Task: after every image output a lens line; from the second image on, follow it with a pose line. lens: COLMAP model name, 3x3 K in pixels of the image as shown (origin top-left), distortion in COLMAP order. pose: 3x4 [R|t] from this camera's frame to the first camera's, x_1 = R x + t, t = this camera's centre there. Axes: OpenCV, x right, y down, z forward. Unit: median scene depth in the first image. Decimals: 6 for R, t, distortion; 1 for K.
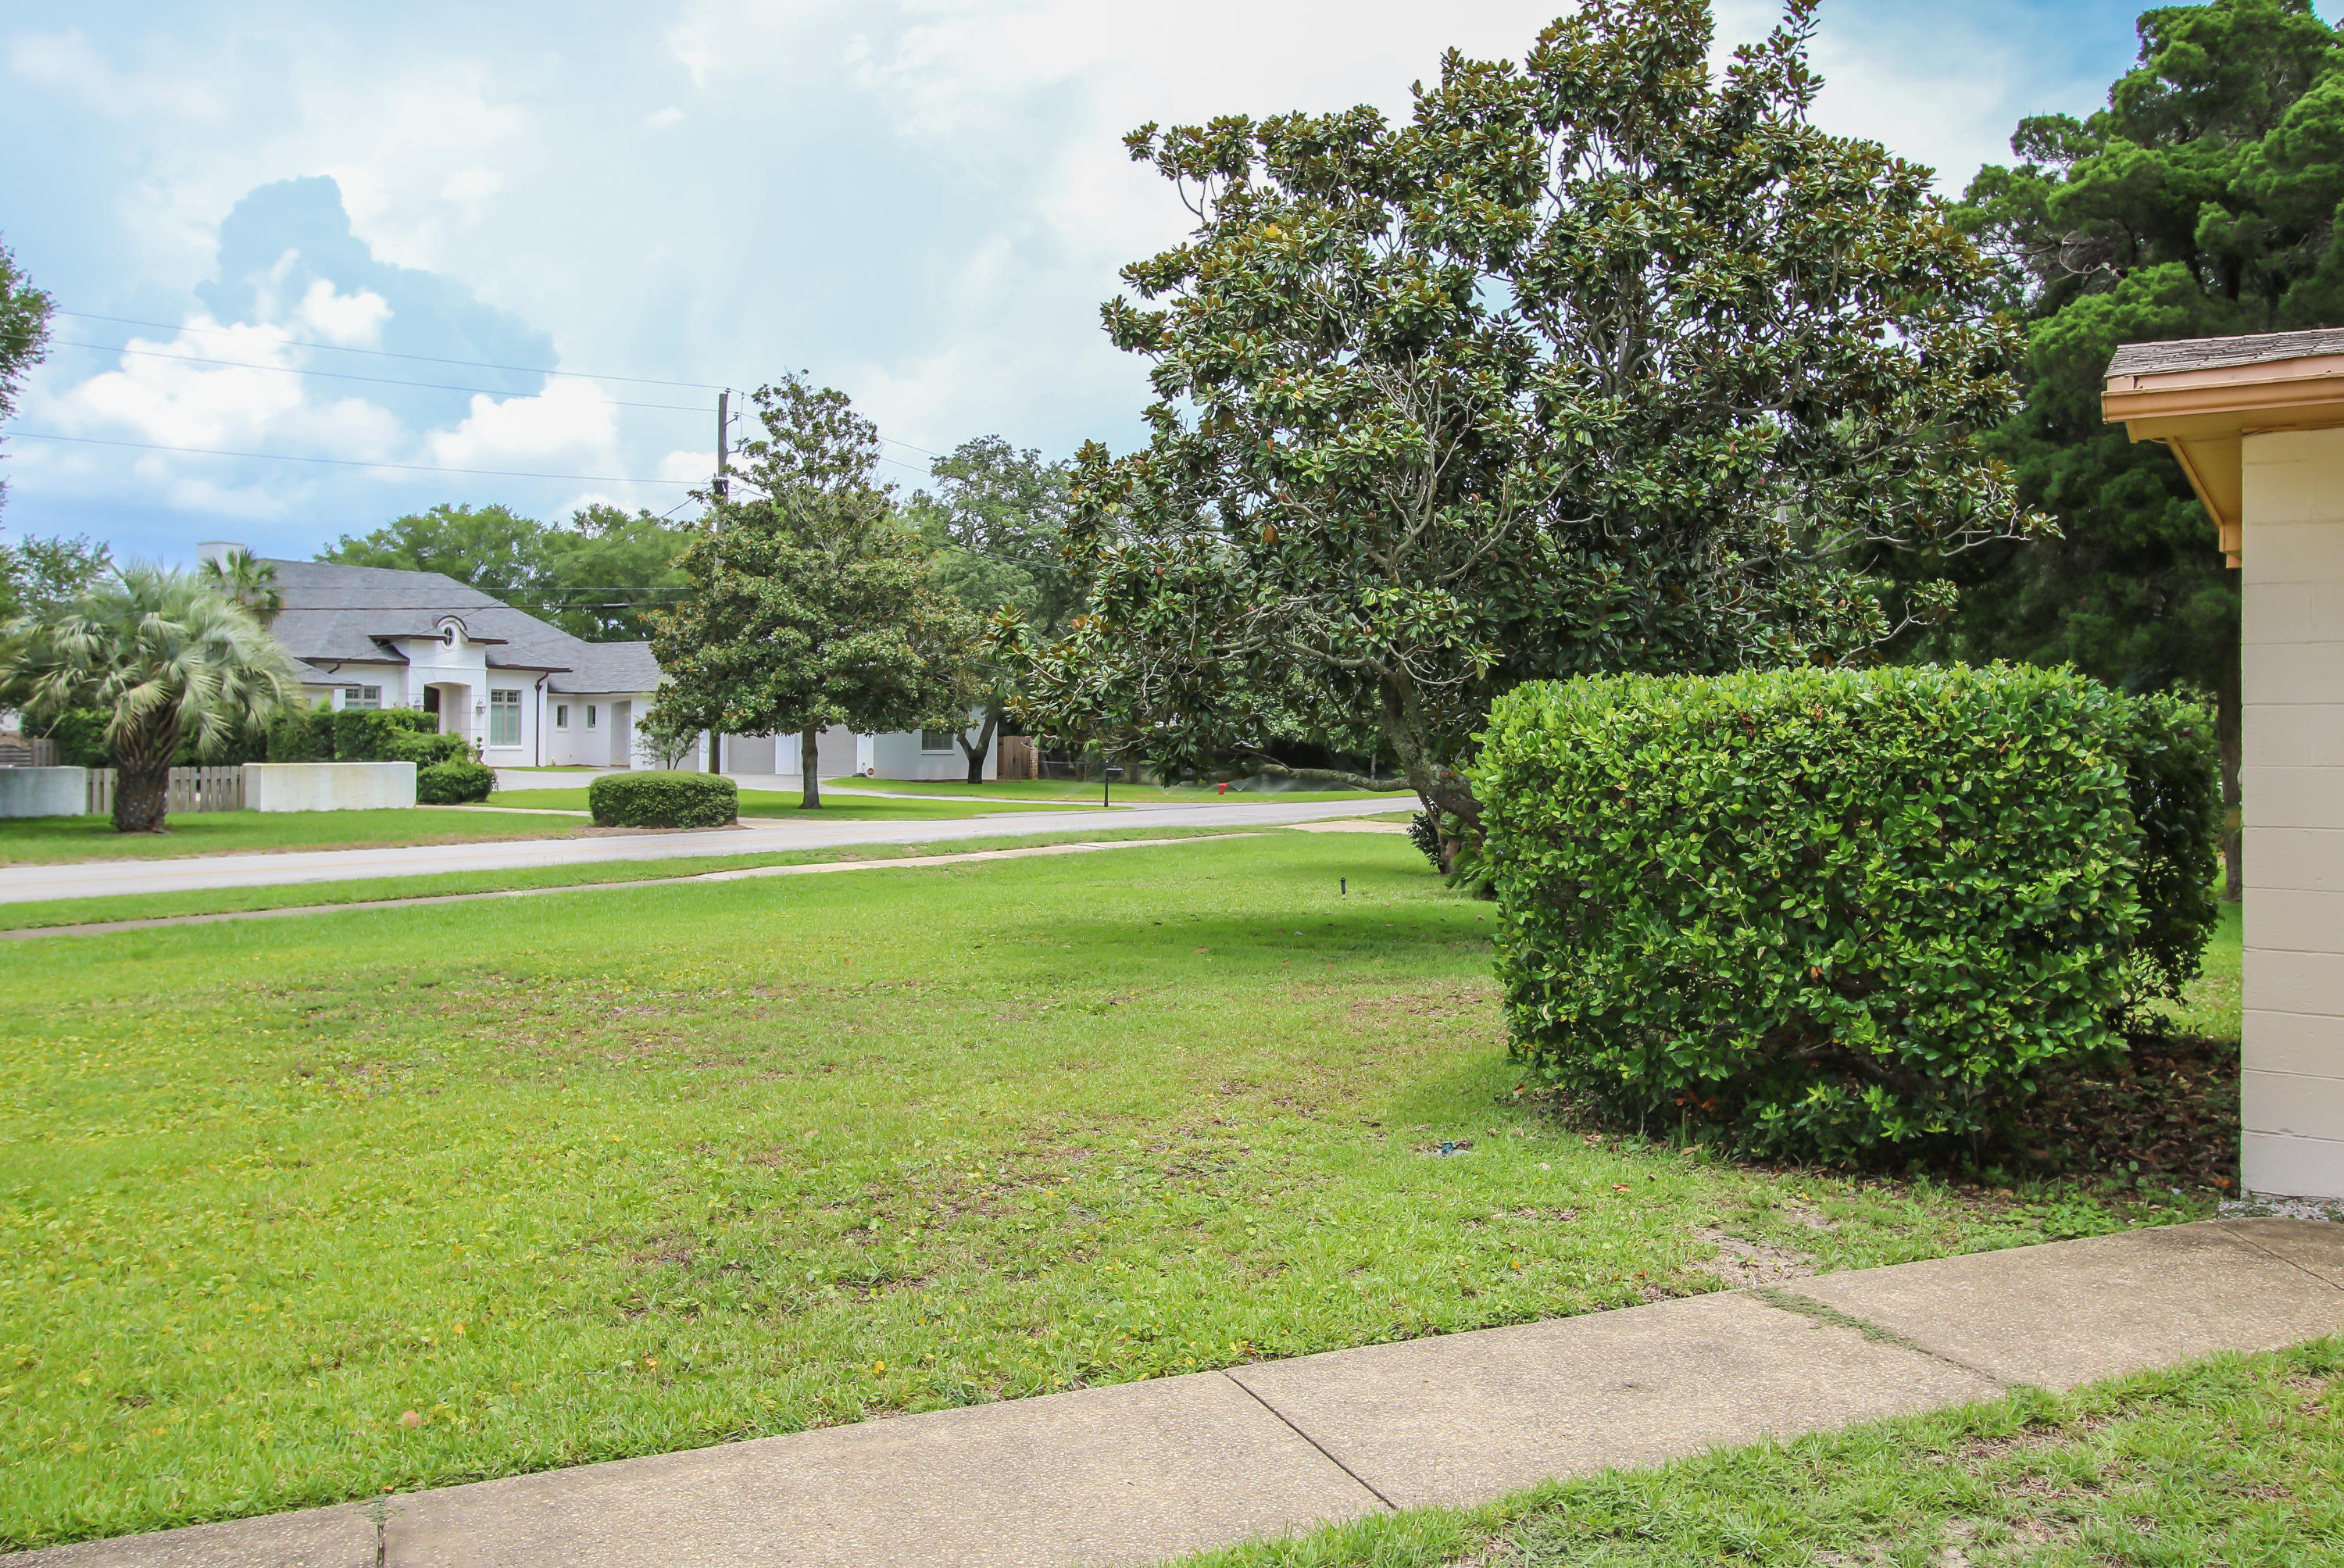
lens RADIAL K [[1853.0, 0, 1173.5], [0, 1853.0, 774.4], [0, 0, 1]] dist [0.001814, 0.000295]
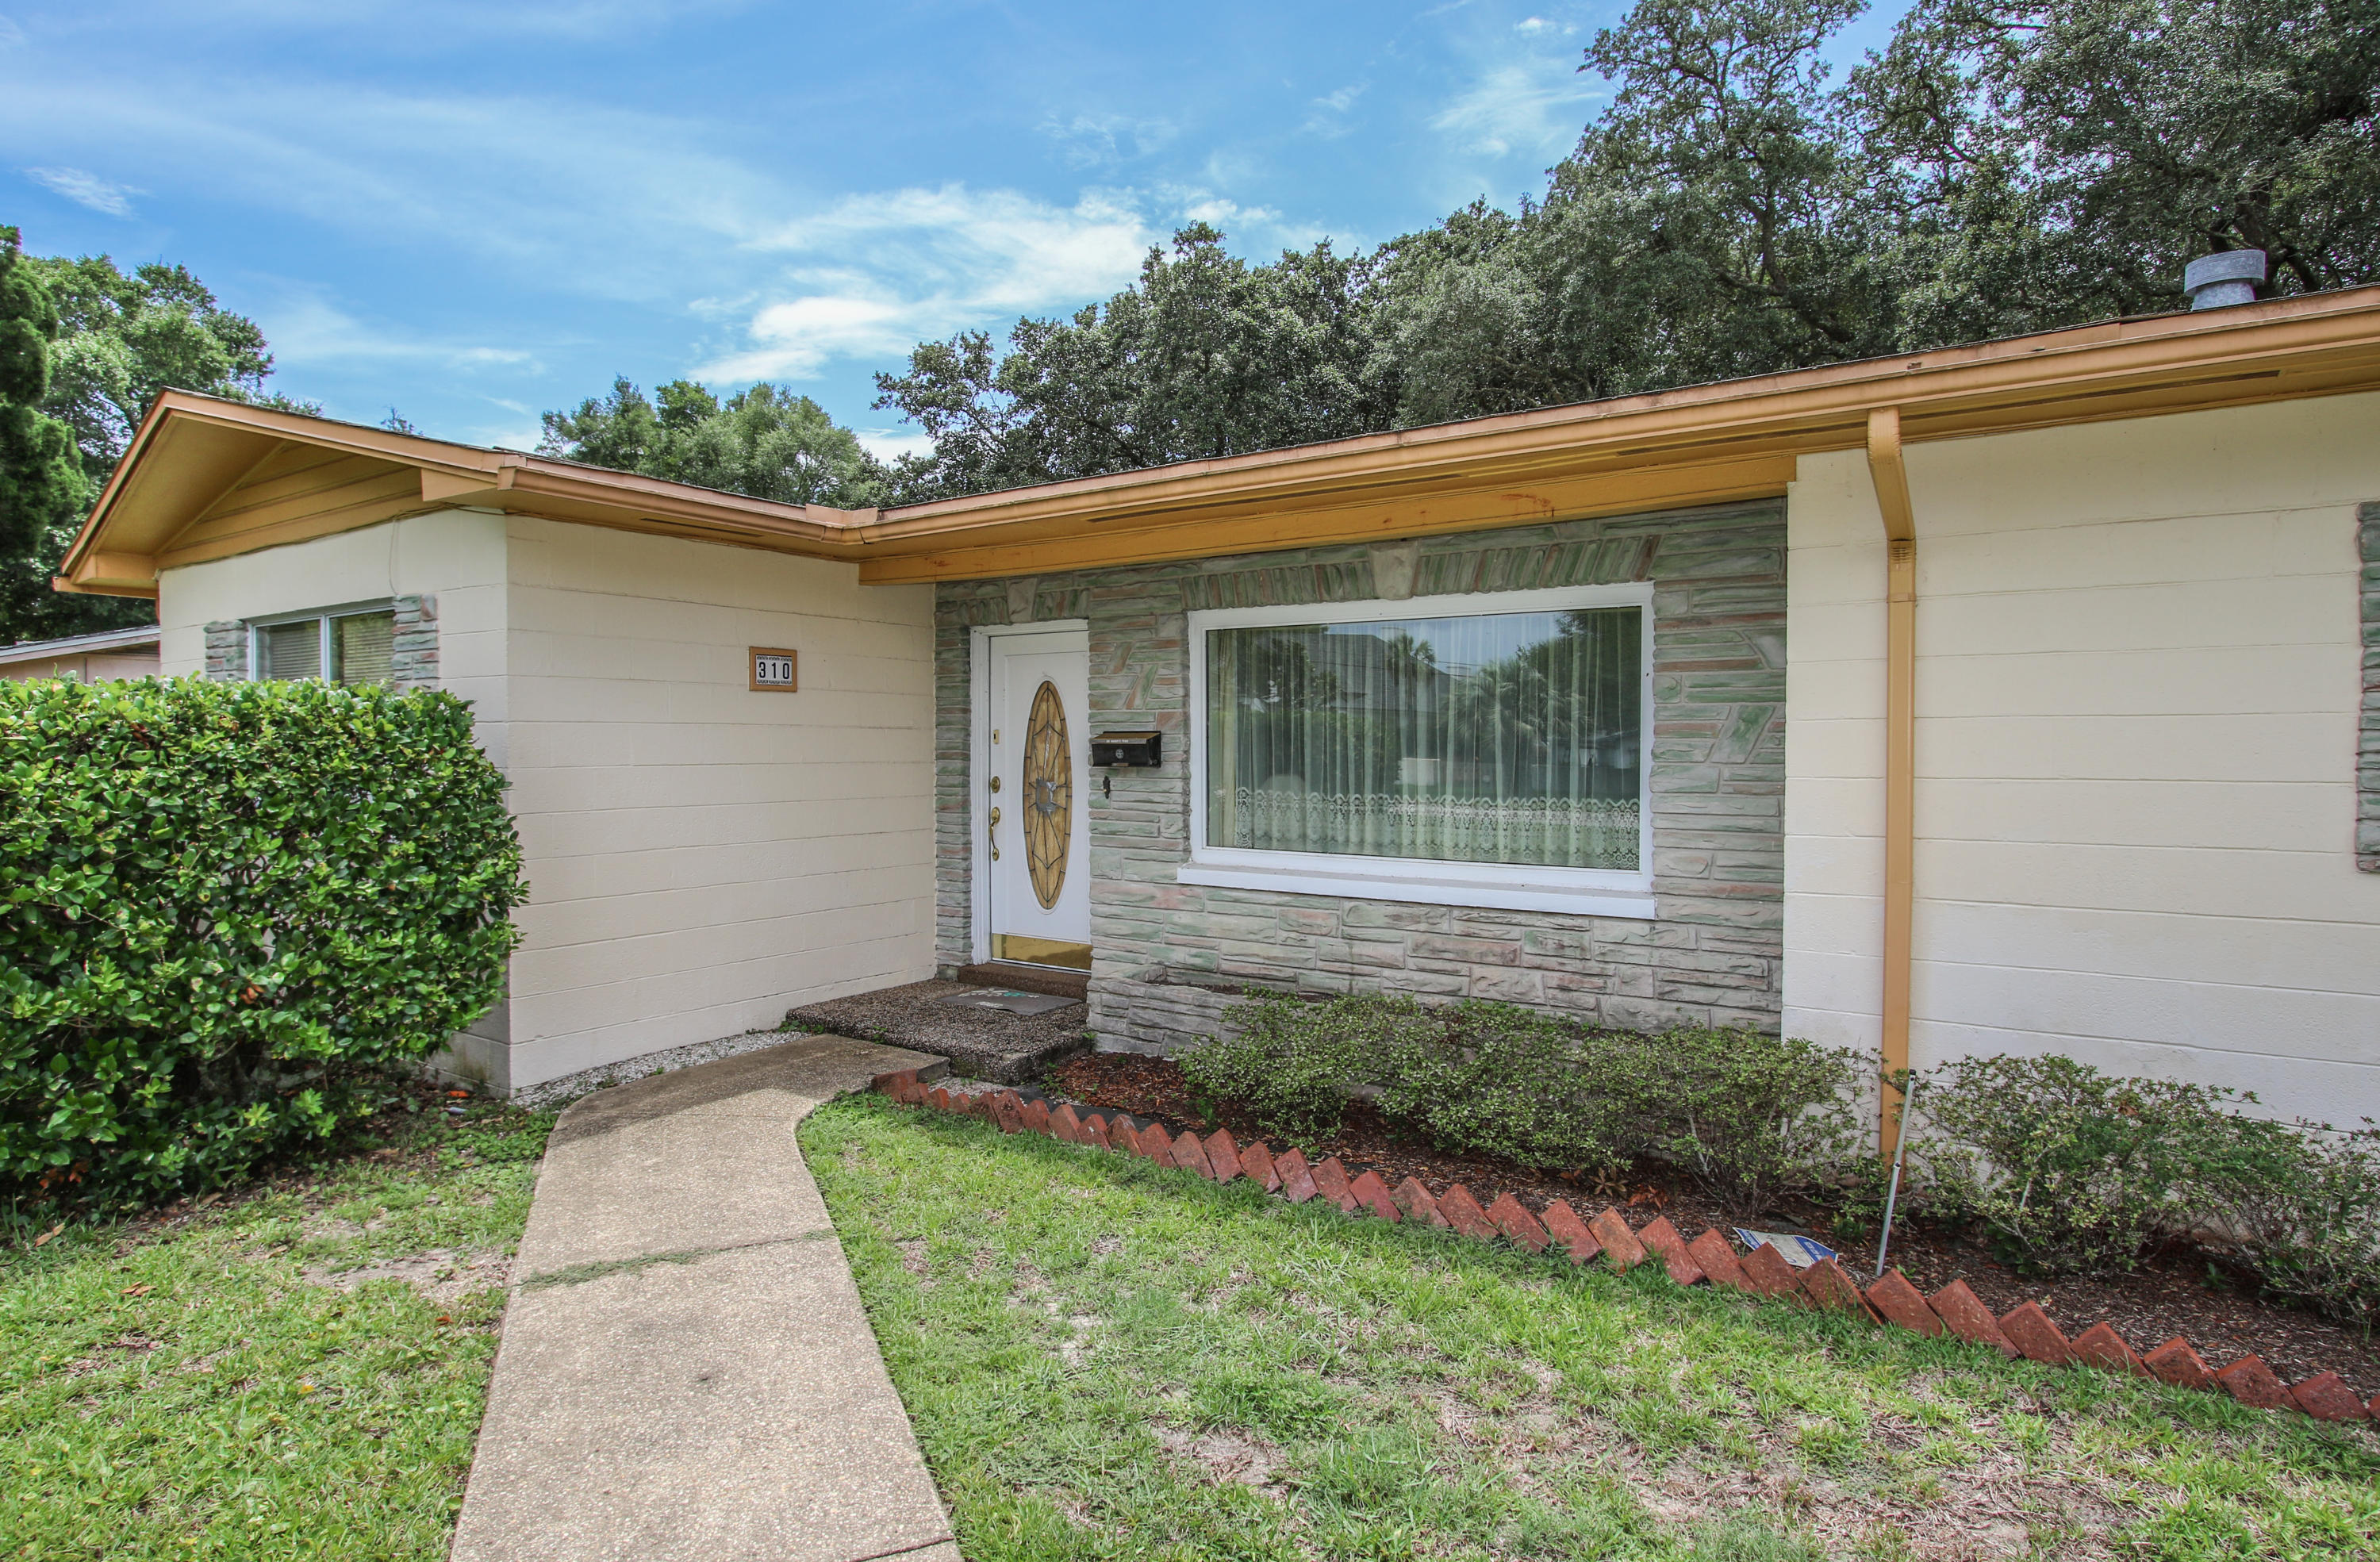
lens RADIAL K [[1292.7, 0, 1185.0], [0, 1292.7, 765.4], [0, 0, 1]] dist [-0.007461, -0.000537]
pose [[-0.017288, -0.026919, 0.999488, -0.336013], [0.019523, 0.999438, 0.027255, -0.021404], [-0.999660, 0.019984, -0.016753, 0.521600]]
